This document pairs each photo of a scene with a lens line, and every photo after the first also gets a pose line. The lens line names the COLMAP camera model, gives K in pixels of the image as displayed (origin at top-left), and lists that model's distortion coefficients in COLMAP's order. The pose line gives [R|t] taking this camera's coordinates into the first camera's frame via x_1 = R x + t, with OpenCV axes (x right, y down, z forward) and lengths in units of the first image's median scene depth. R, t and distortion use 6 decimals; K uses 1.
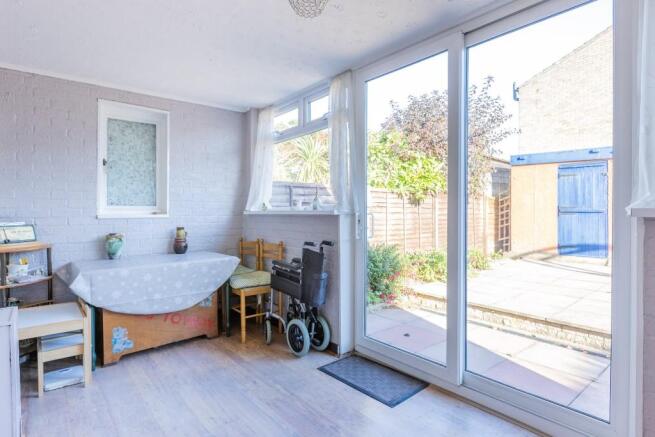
lens RADIAL K [[346.4, 0, 327.5], [0, 346.4, 218.5], [0, 0, 1]] dist [-0.001985, -0.000068]
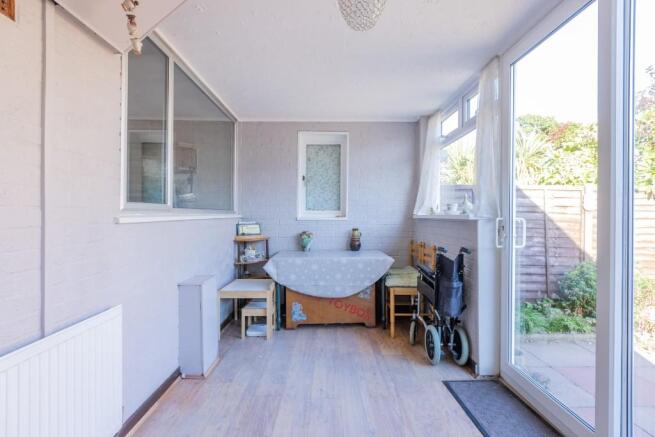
lens RADIAL K [[325.0, 0, 327.5], [0, 325.0, 218.5], [0, 0, 1]] dist [-0.000240, -0.000083]
pose [[0.785609, 0.011805, -0.618610, 0.227644], [-0.017824, 0.999835, -0.003555, -0.003837], [0.618466, 0.013819, 0.785690, 0.082322]]
